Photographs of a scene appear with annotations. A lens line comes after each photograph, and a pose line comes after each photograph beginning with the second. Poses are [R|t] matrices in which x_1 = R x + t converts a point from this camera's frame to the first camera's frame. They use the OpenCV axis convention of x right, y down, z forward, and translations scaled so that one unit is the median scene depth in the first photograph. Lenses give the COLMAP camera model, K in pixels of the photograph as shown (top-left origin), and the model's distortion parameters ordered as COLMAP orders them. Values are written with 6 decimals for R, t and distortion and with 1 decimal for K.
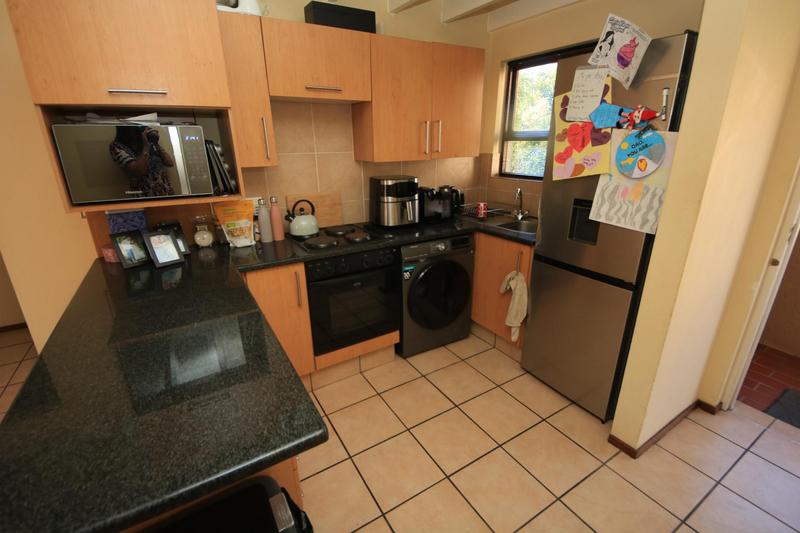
lens RADIAL K [[358.9, 0, 400.0], [0, 358.9, 261.9], [0, 0, 1]] dist [-0.000330, -0.000166]
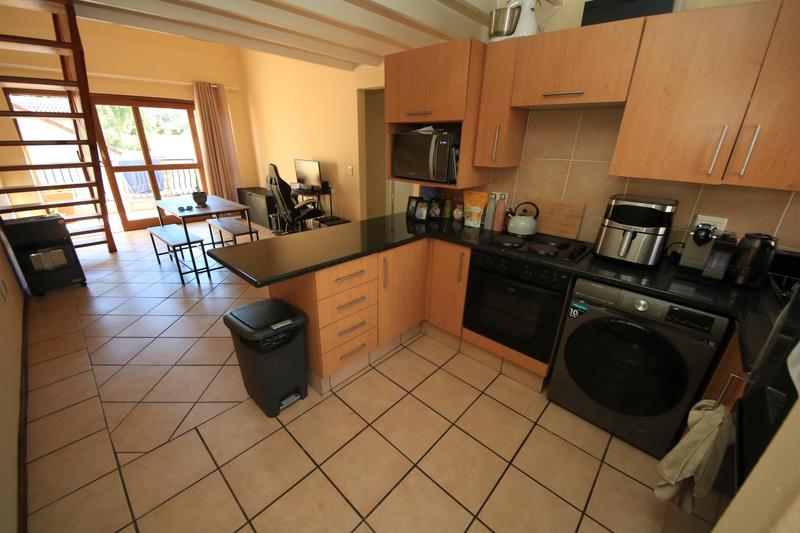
lens RADIAL K [[316.7, 0, 400.0], [0, 316.7, 266.5], [0, 0, 1]] dist [0.000513, -0.000060]
pose [[0.265719, 0.362544, -0.893284, 0.564834], [-0.332750, 0.904140, 0.267969, -0.130313], [0.904804, 0.226035, 0.360883, 0.365844]]
